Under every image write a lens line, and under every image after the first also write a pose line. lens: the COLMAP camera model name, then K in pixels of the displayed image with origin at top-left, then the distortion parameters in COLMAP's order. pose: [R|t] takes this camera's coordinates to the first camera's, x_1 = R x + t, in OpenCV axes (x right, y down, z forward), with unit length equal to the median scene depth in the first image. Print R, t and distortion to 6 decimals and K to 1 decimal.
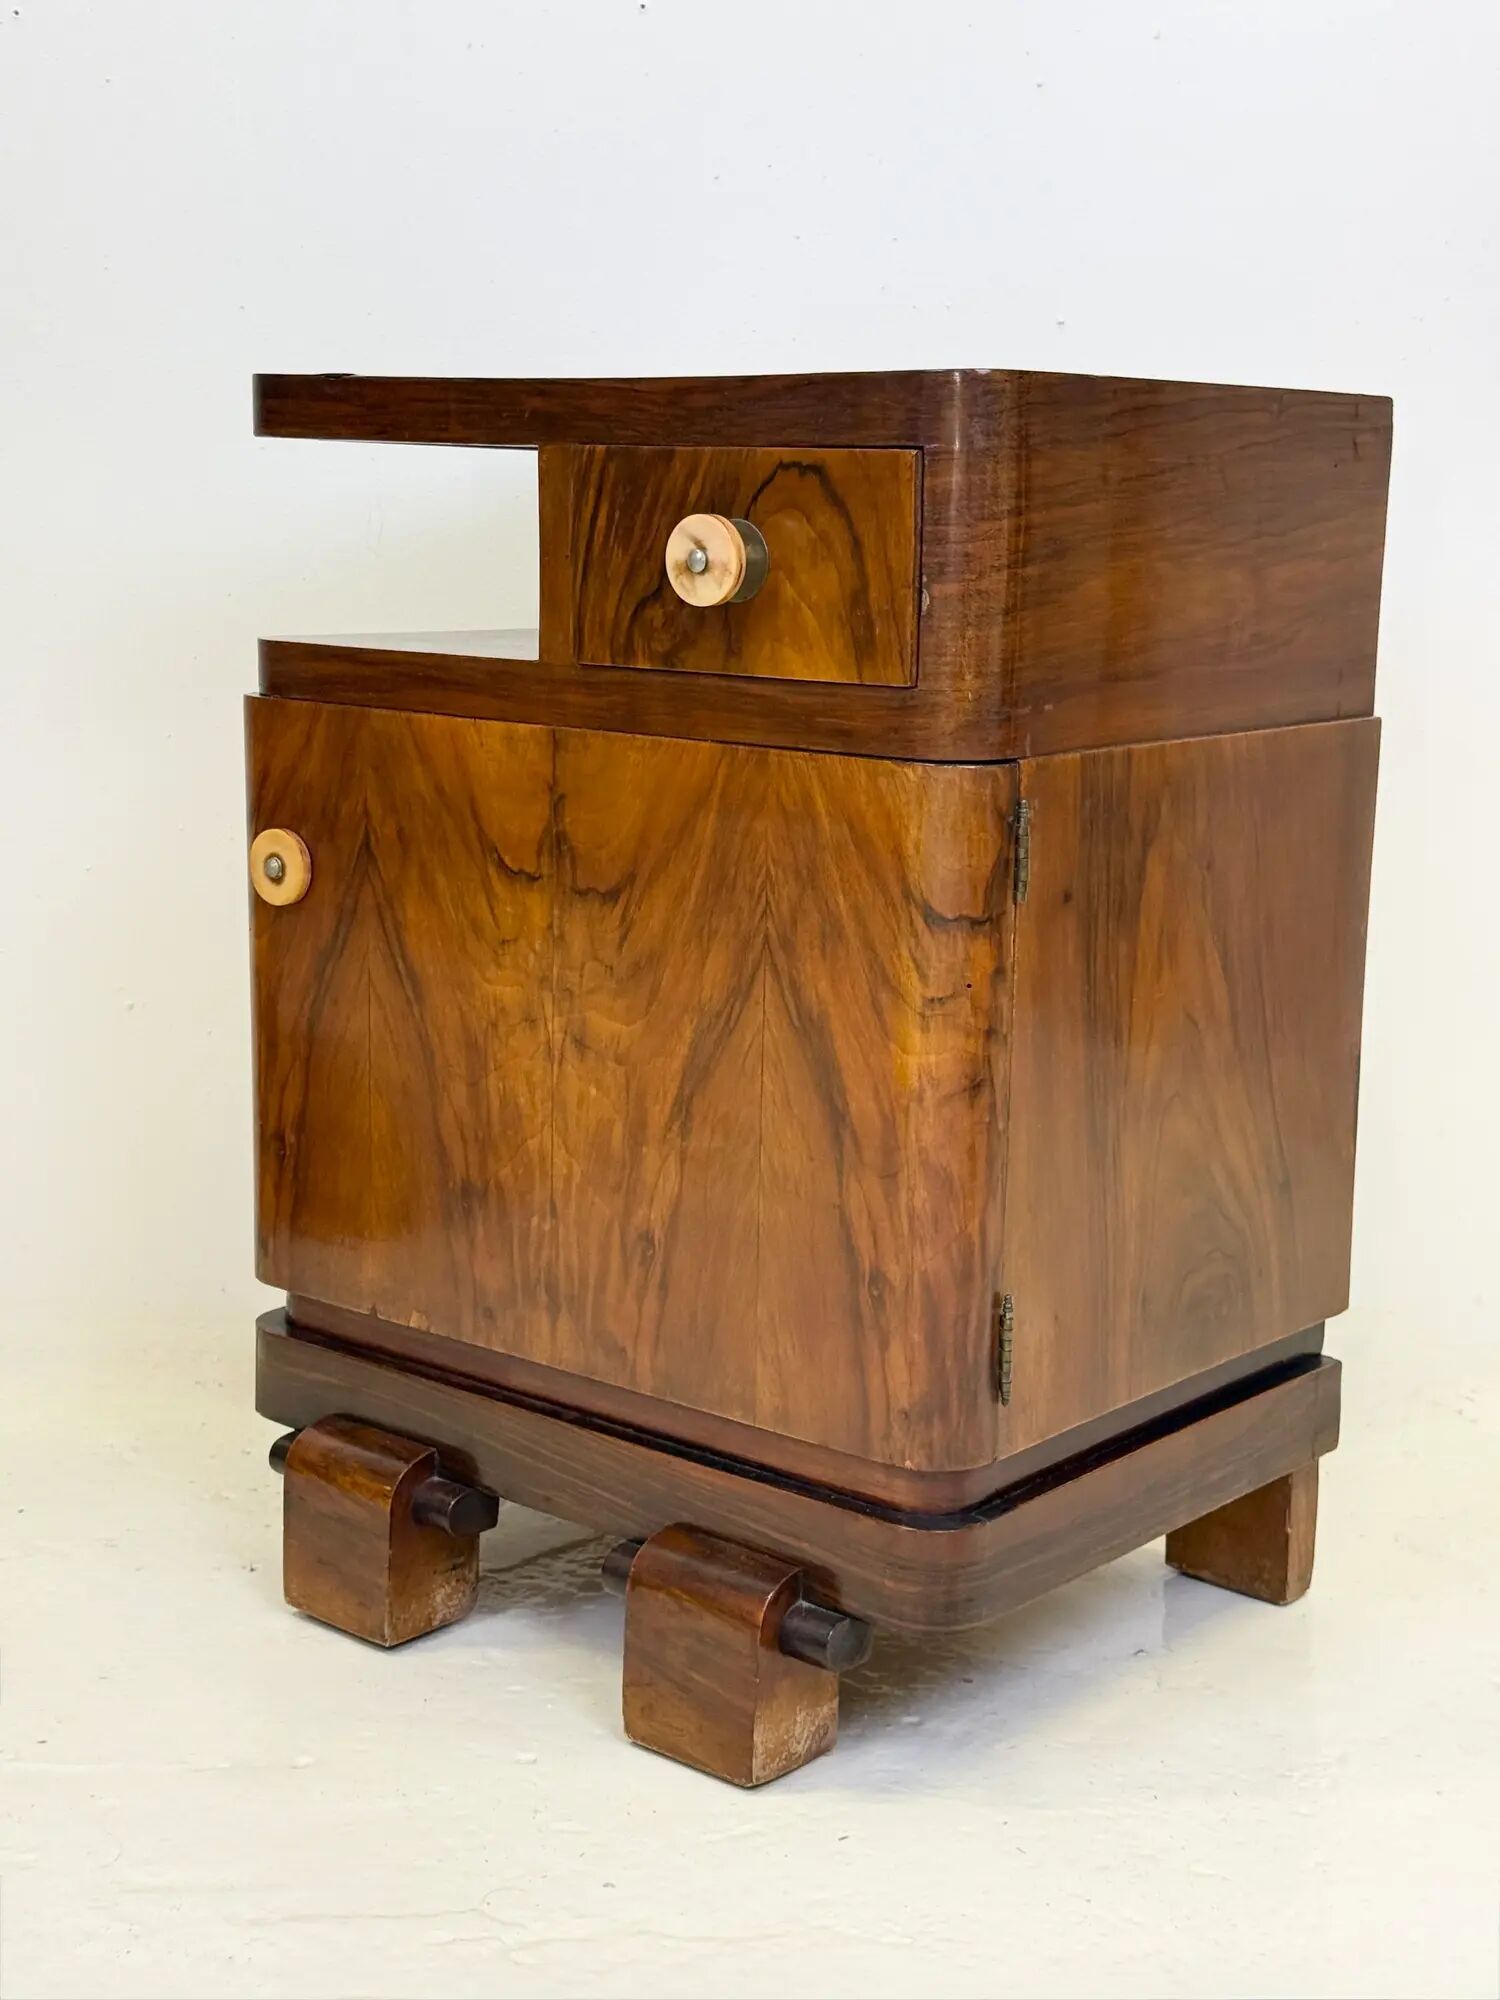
lens RADIAL K [[2814.1, 0, 748.2], [0, 2814.1, 1008.3], [0, 0, 1]] dist [0.174721, -0.284621]
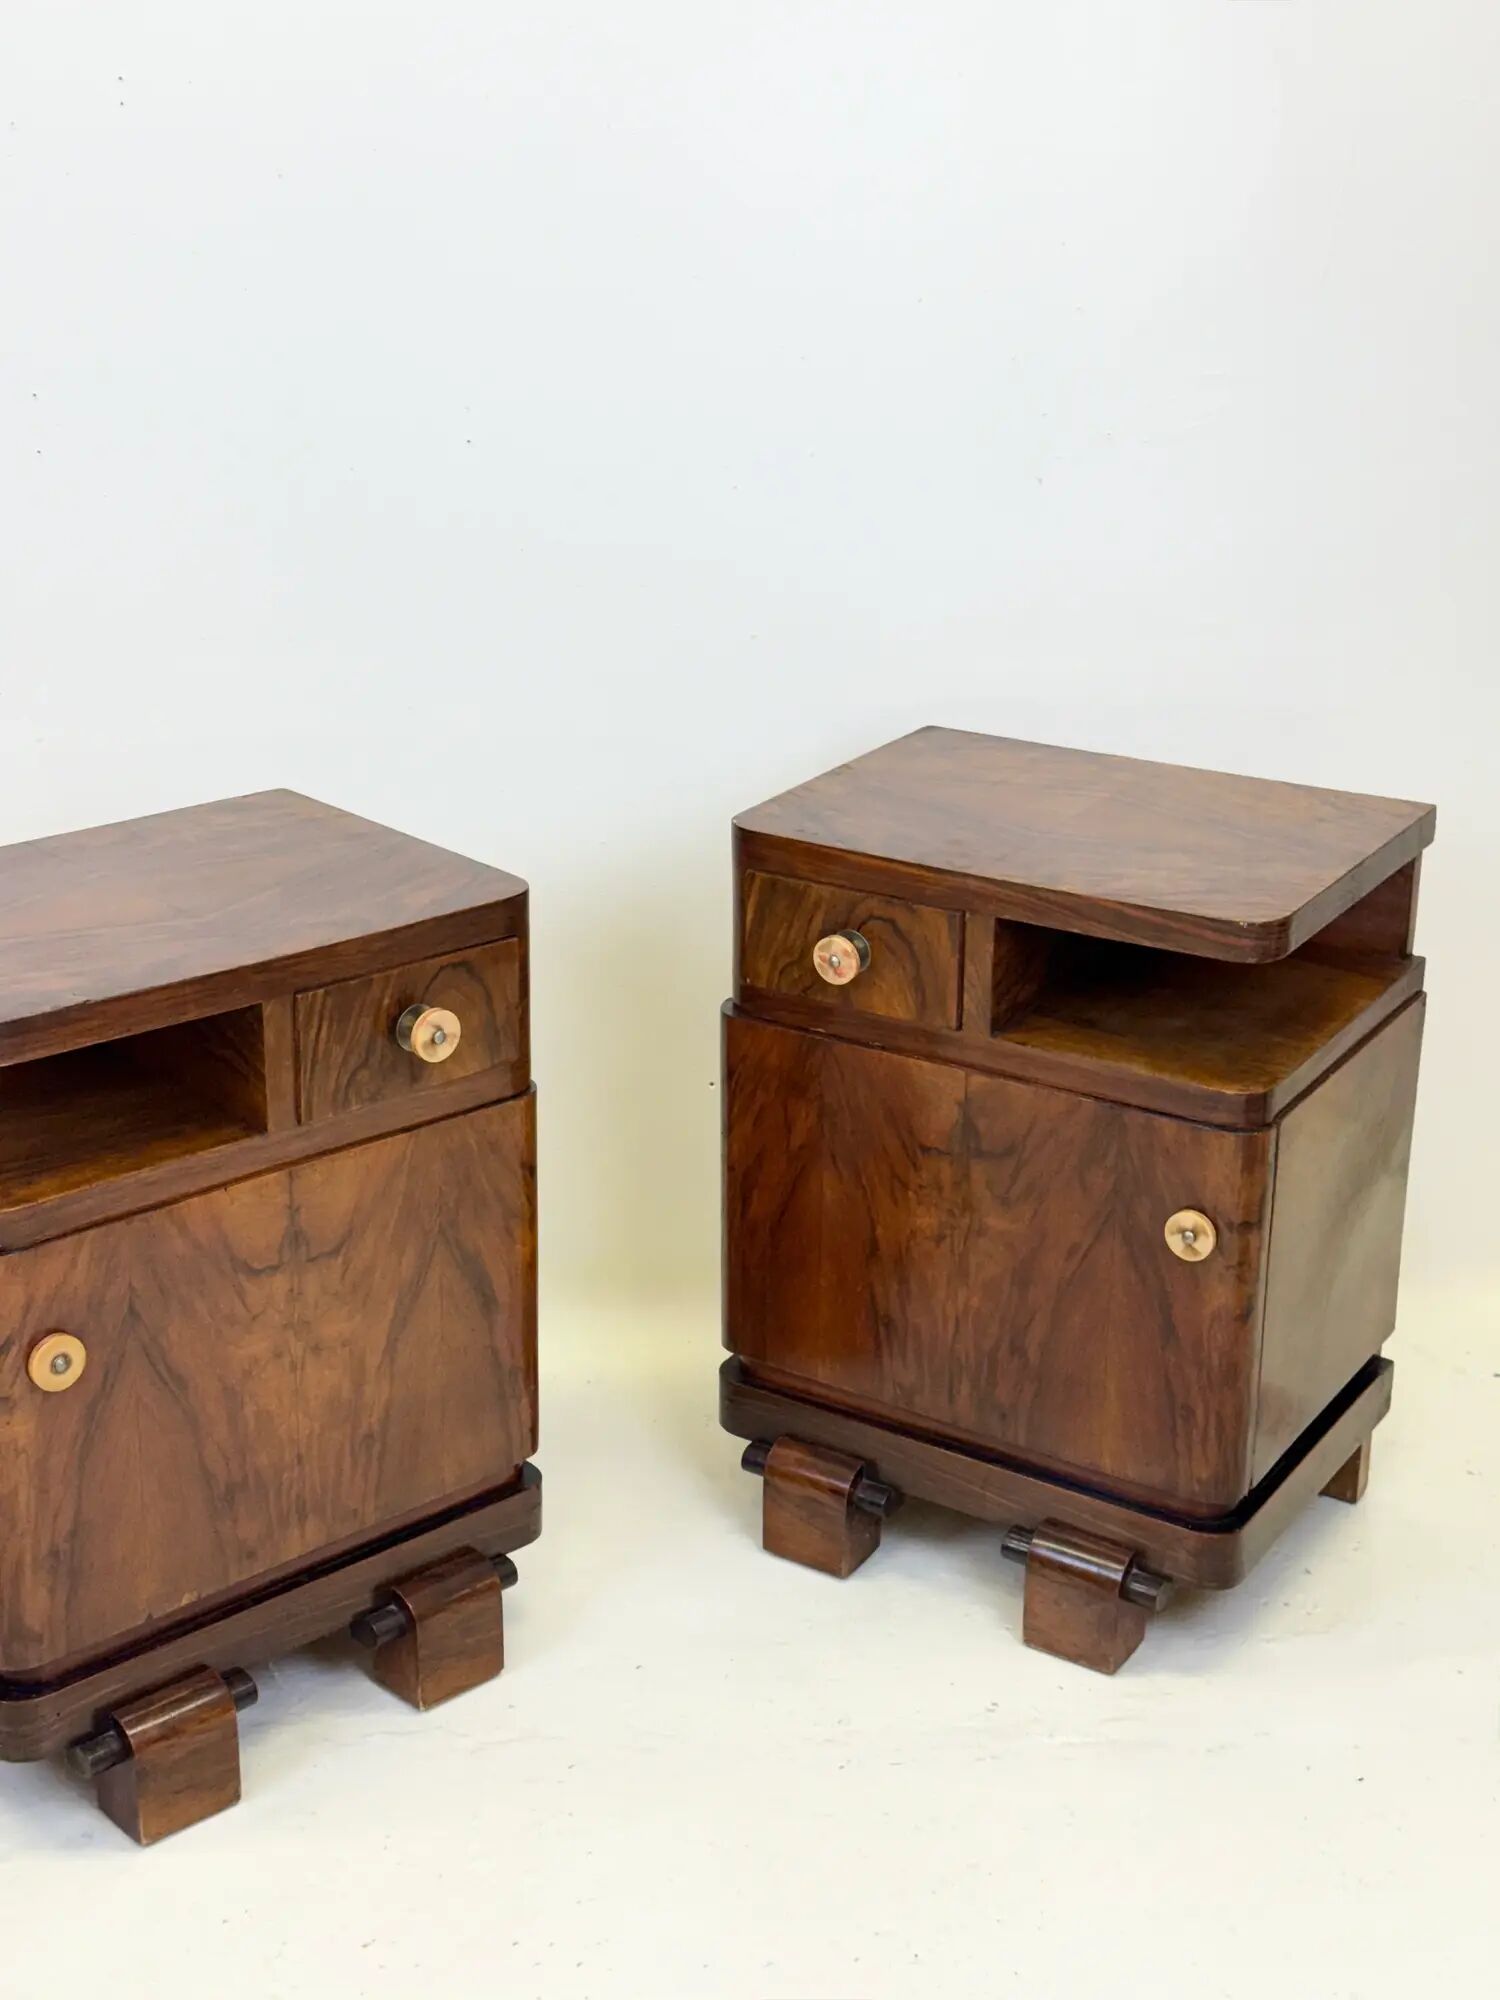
lens RADIAL K [[2814.1, 0, 748.2], [0, 2814.1, 1008.3], [0, 0, 1]] dist [0.174721, -0.284621]
pose [[0.139428, -0.362612, 0.921451, -1.402679], [0.172471, 0.925210, 0.337995, -0.650398], [-0.975097, 0.111797, 0.191540, 0.460375]]
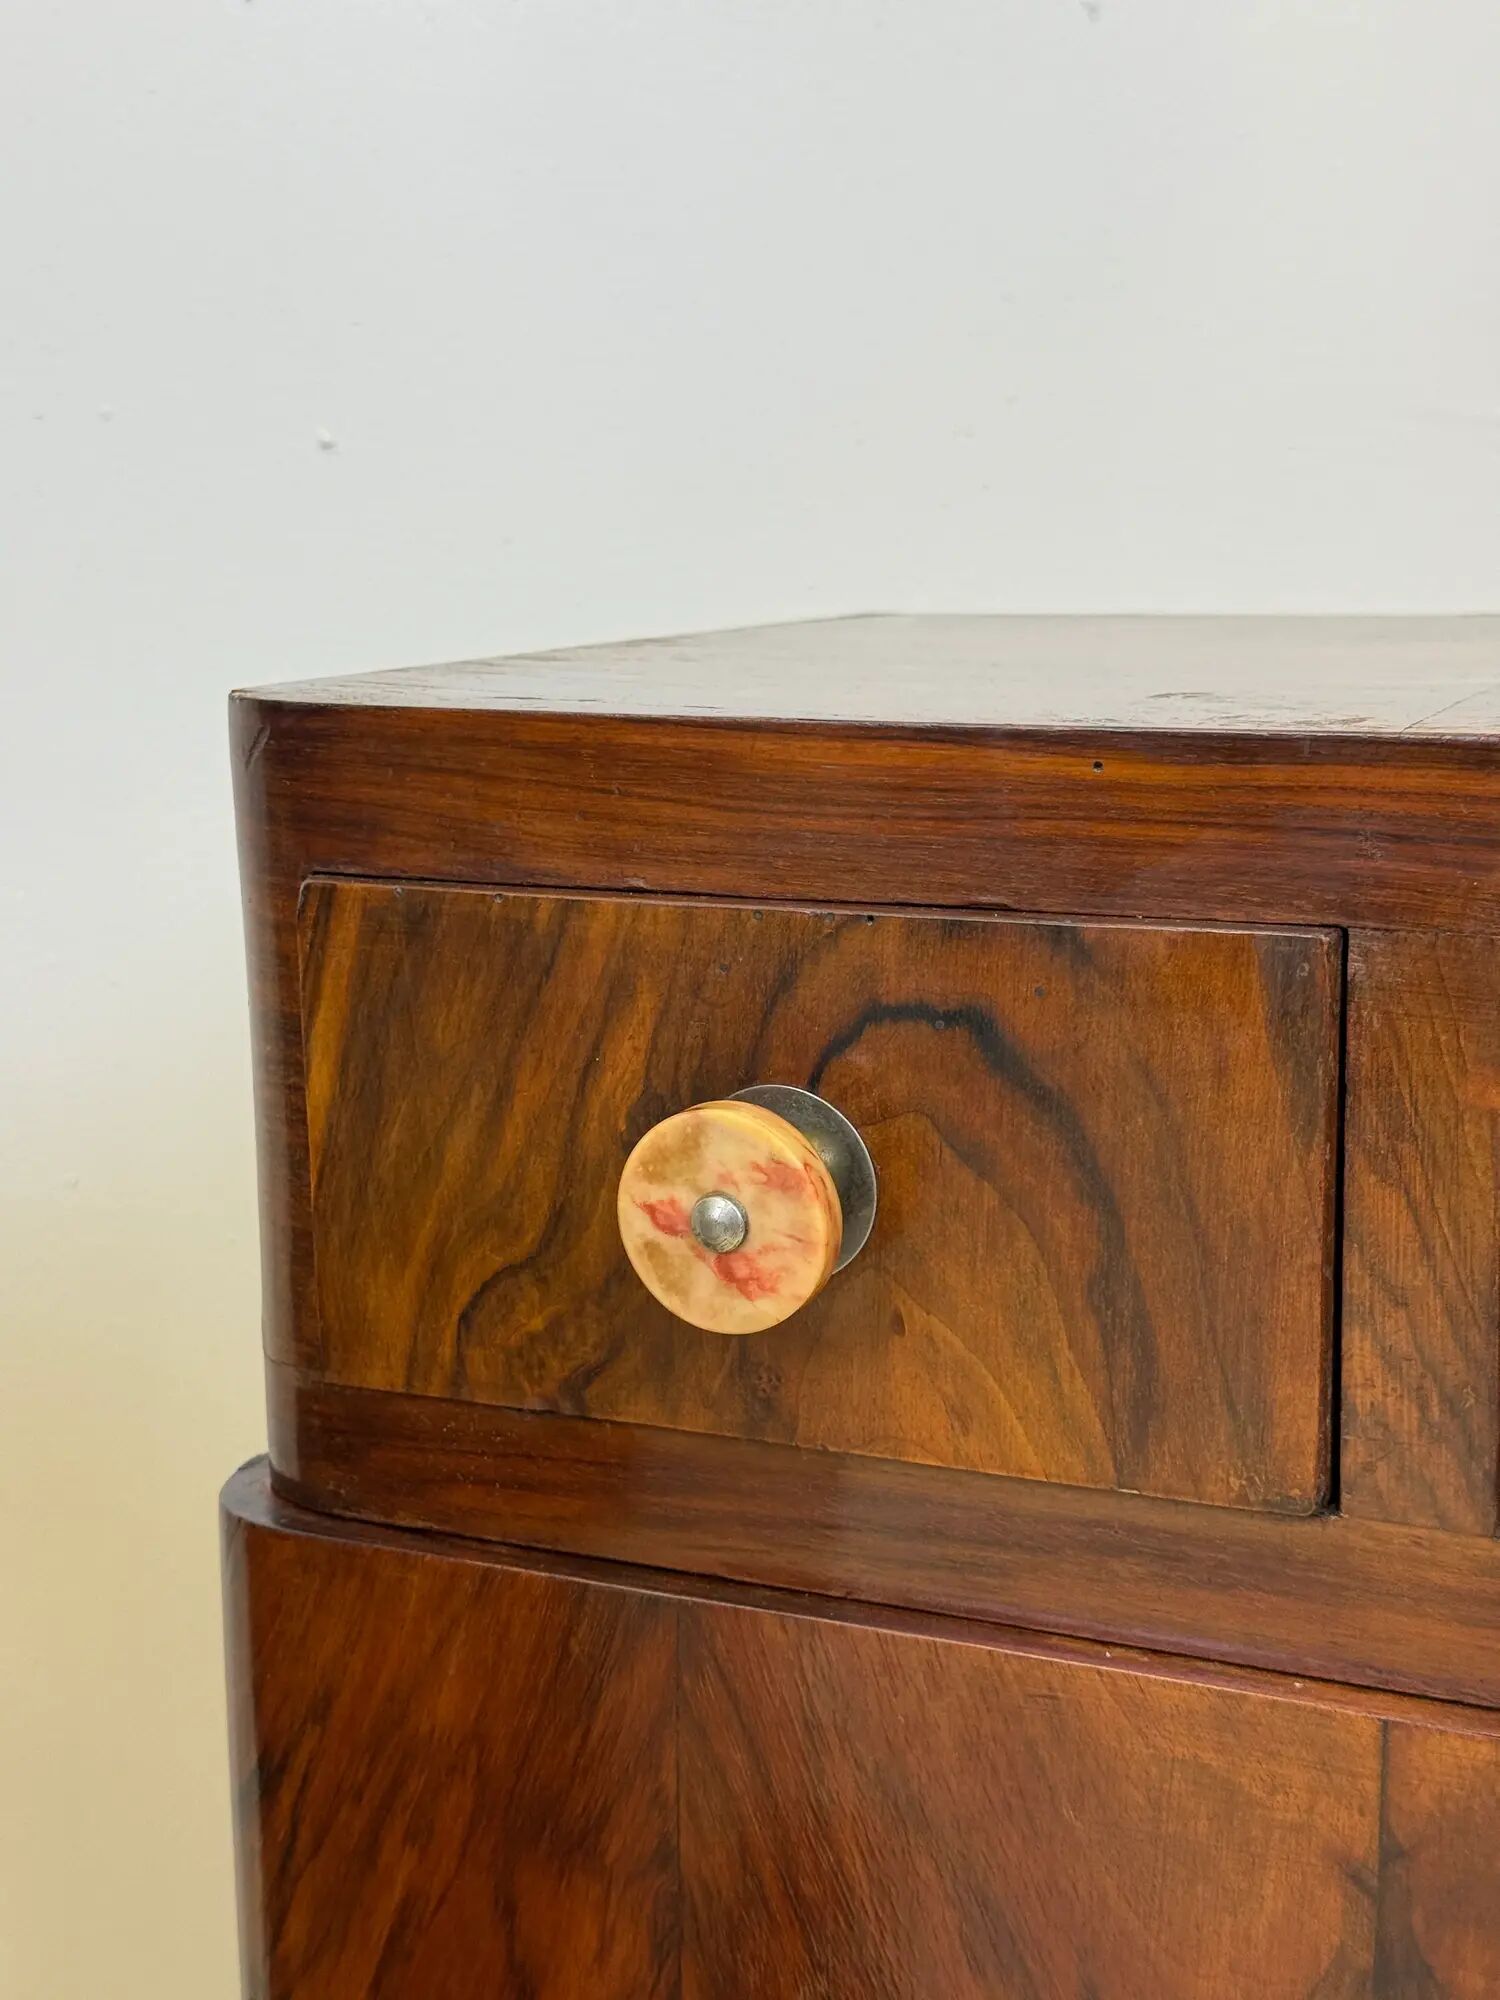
lens RADIAL K [[2814.1, 0, 748.2], [0, 2814.1, 1008.3], [0, 0, 1]] dist [0.174721, -0.284621]
pose [[0.002252, -0.186497, 0.982453, -0.200987], [0.191332, 0.964385, 0.182629, -0.196608], [-0.981523, 0.187563, 0.037854, 0.703594]]
